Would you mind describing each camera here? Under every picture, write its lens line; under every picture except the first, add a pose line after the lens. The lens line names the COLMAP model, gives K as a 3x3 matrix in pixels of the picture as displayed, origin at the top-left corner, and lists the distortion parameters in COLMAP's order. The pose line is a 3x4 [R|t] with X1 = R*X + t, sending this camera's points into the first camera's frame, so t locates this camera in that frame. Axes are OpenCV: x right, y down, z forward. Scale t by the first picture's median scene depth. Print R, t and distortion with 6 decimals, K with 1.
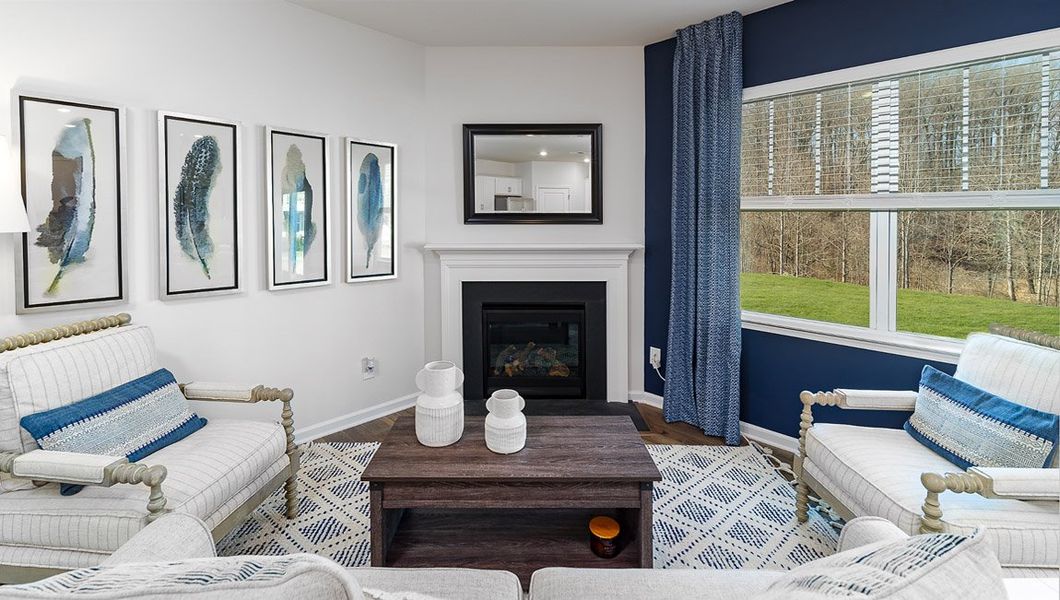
lens RADIAL K [[432.6, 0, 527.5], [0, 432.6, 226.0], [0, 0, 1]] dist [0.000976, 0.000015]
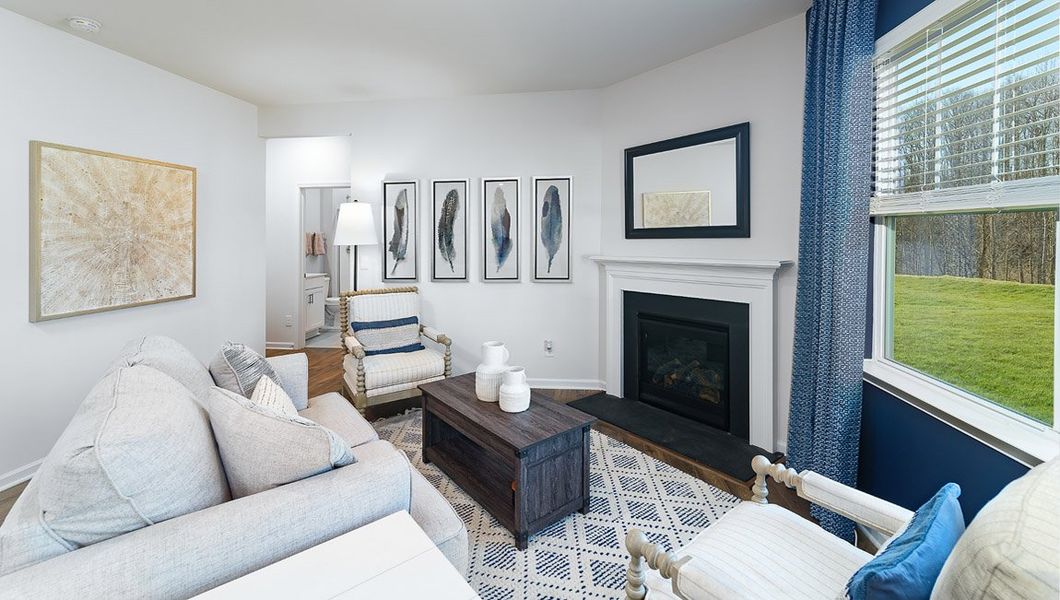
lens RADIAL K [[444.4, 0, 549.1], [0, 444.4, 235.6], [0, 0, 1]] dist [-0.000742, -0.000013]
pose [[0.629783, -0.014173, -0.776642, 0.879505], [0.004995, 0.999887, -0.014197, 0.003315], [0.776755, 0.005061, 0.629783, 0.182530]]
